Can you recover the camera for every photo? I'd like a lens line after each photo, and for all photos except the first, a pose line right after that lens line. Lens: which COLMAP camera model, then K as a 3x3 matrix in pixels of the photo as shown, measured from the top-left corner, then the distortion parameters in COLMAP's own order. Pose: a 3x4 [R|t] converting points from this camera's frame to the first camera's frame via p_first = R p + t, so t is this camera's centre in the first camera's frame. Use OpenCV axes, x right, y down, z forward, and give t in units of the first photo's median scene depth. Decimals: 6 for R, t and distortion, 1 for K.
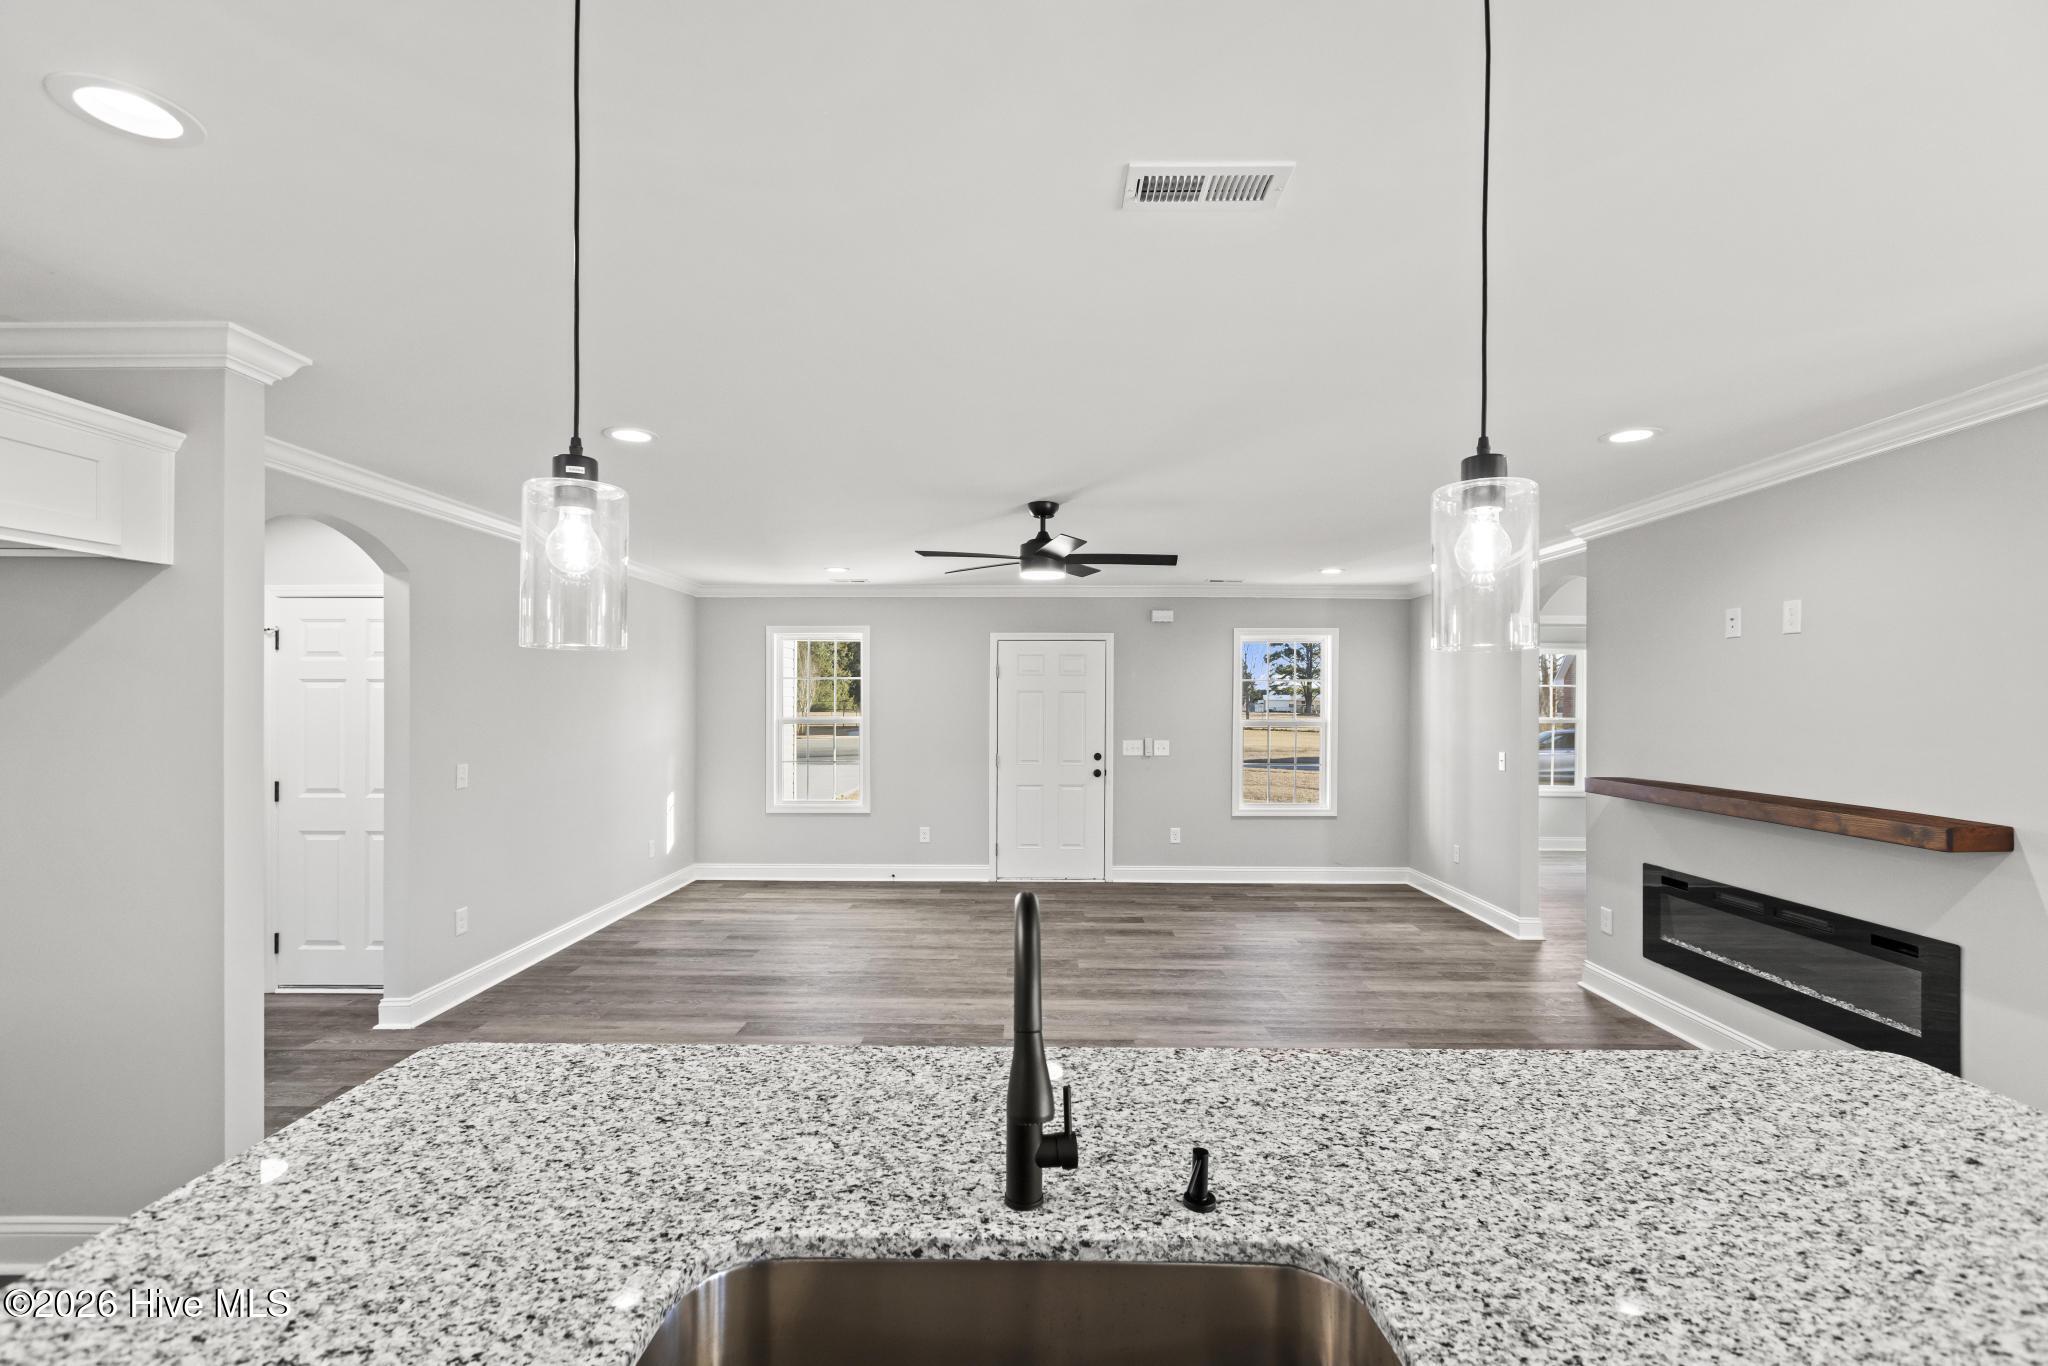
lens RADIAL K [[912.2, 0, 1029.9], [0, 912.2, 700.0], [0, 0, 1]] dist [0.001970, -0.000499]
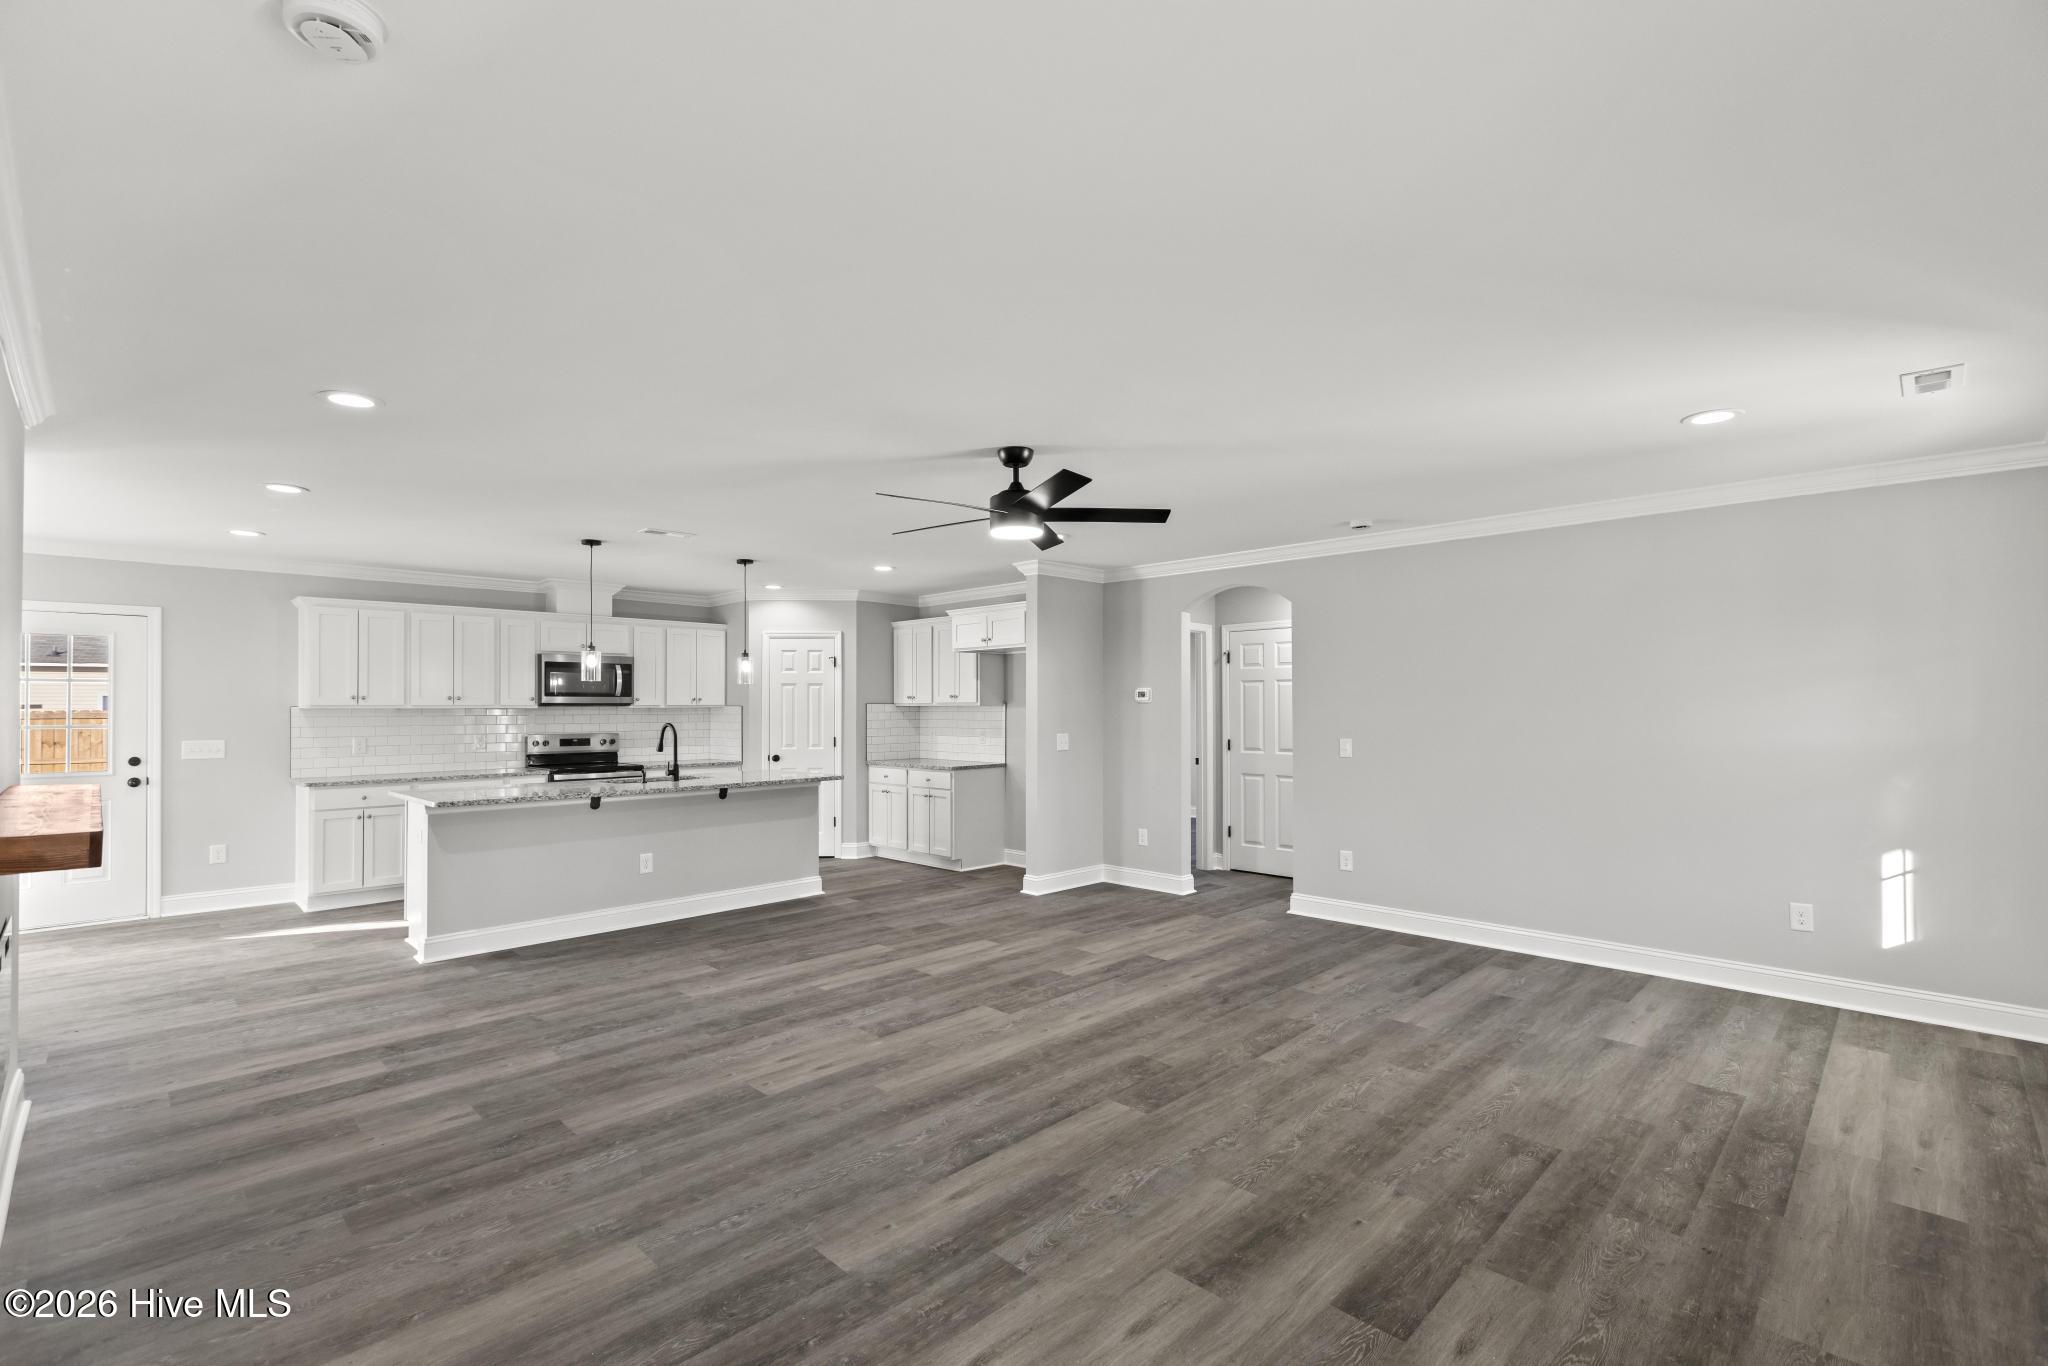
lens RADIAL K [[912.2, 0, 1029.9], [0, 912.2, 700.0], [0, 0, 1]] dist [0.001970, -0.000499]
pose [[-0.695139, -0.008702, -0.718822, 0.934036], [0.000744, 0.999917, -0.012825, 0.047552], [0.718875, -0.009450, -0.695075, 2.404590]]
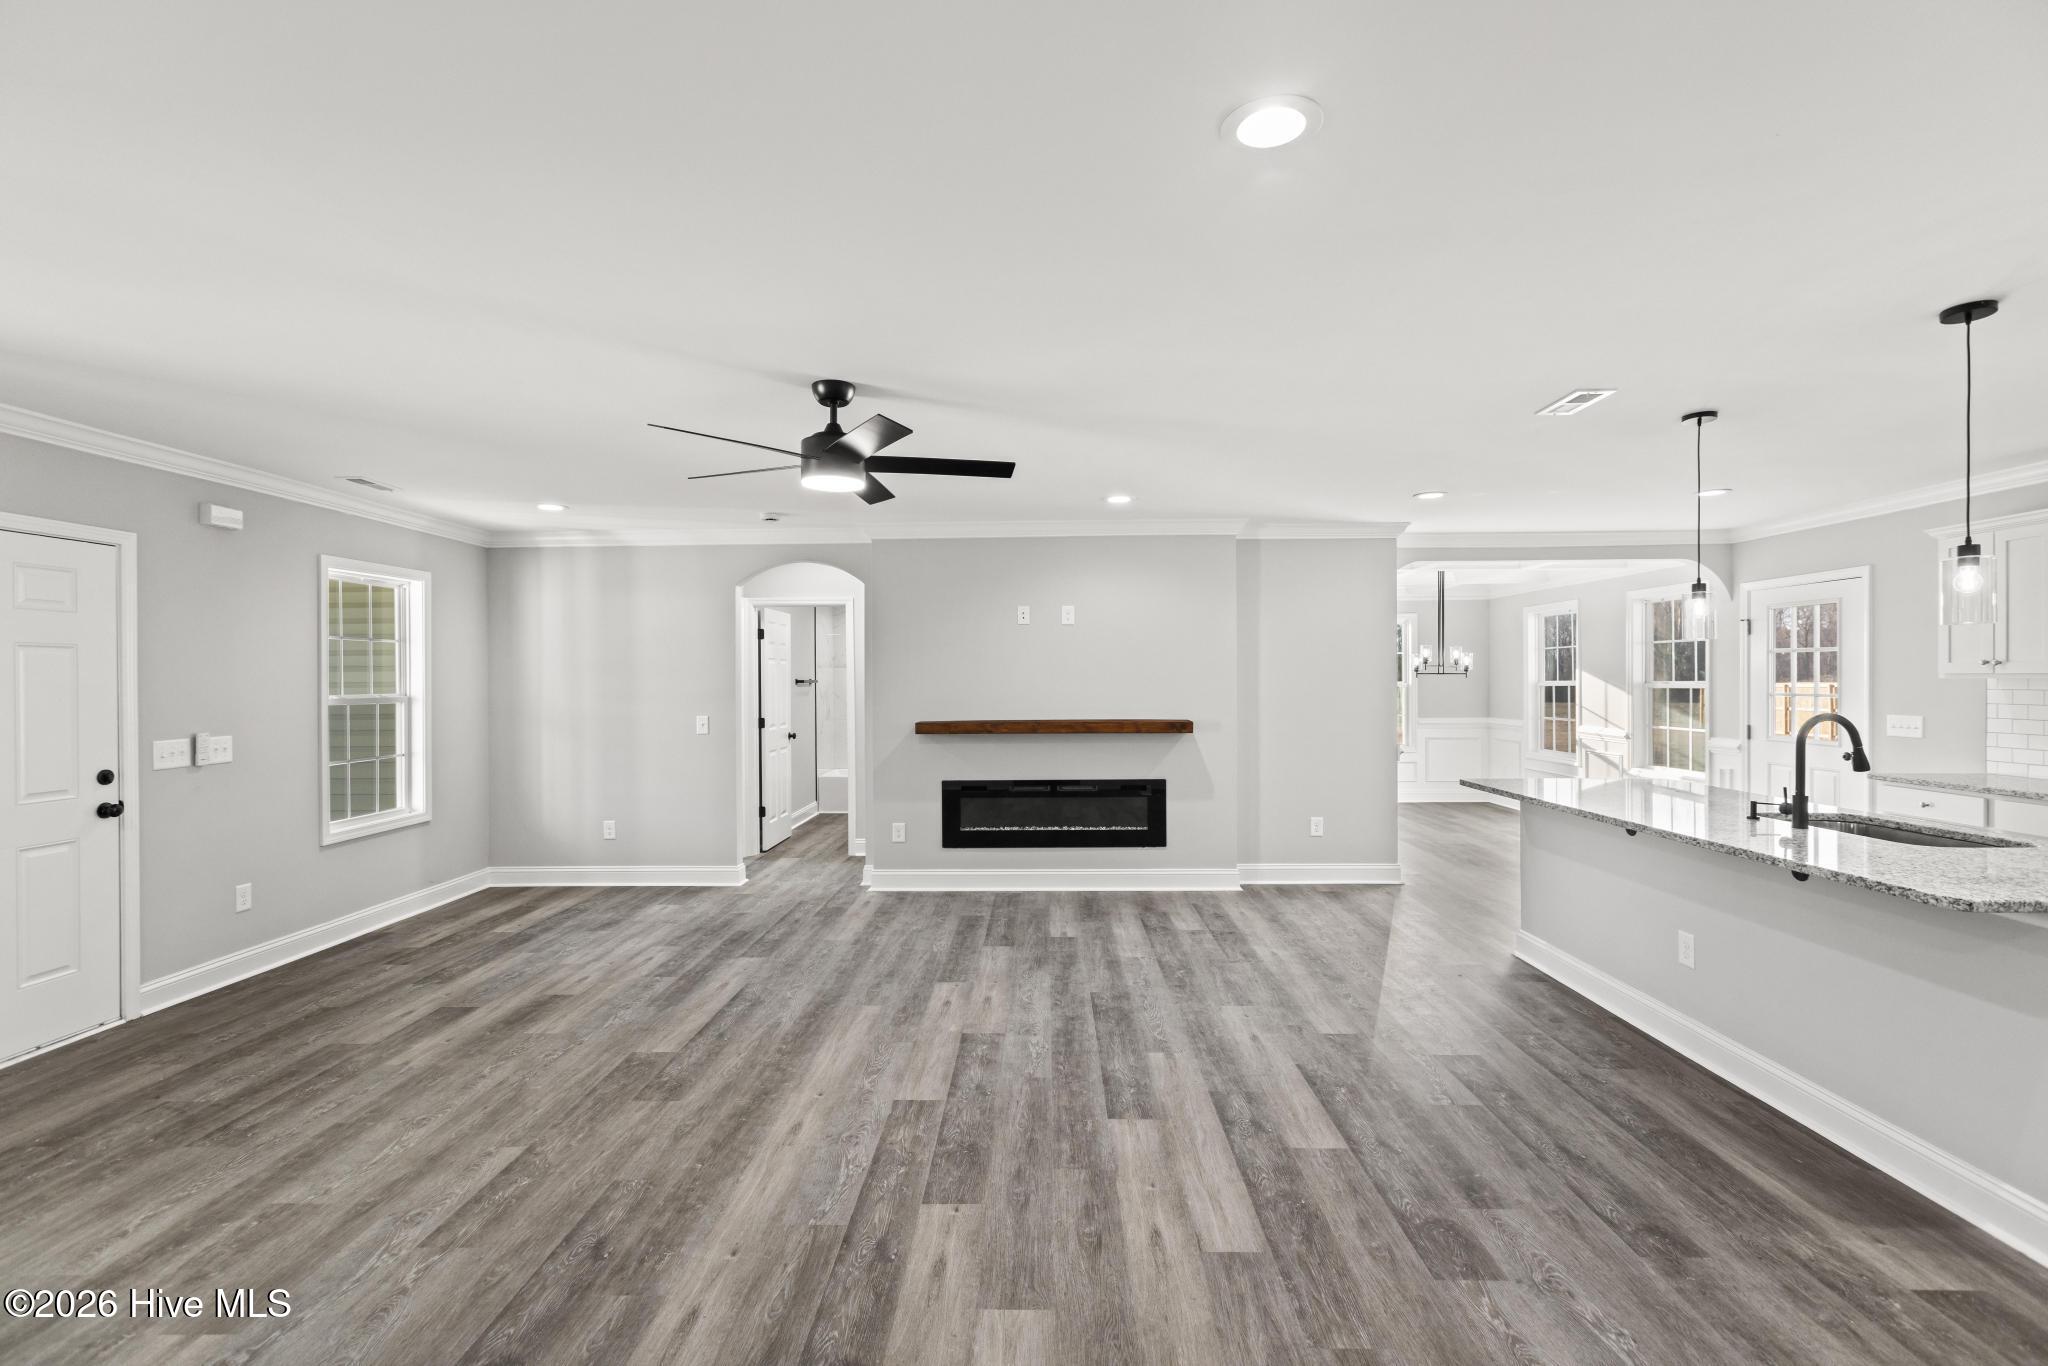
lens RADIAL K [[917.1, 0, 1029.2], [0, 917.1, 685.2], [0, 0, 1]] dist [0.003313, 0.000241]
pose [[0.012516, -0.012368, 0.999845, -1.072997], [0.005763, 0.999908, 0.012297, 0.022231], [-0.999905, 0.005608, 0.012587, 1.250171]]
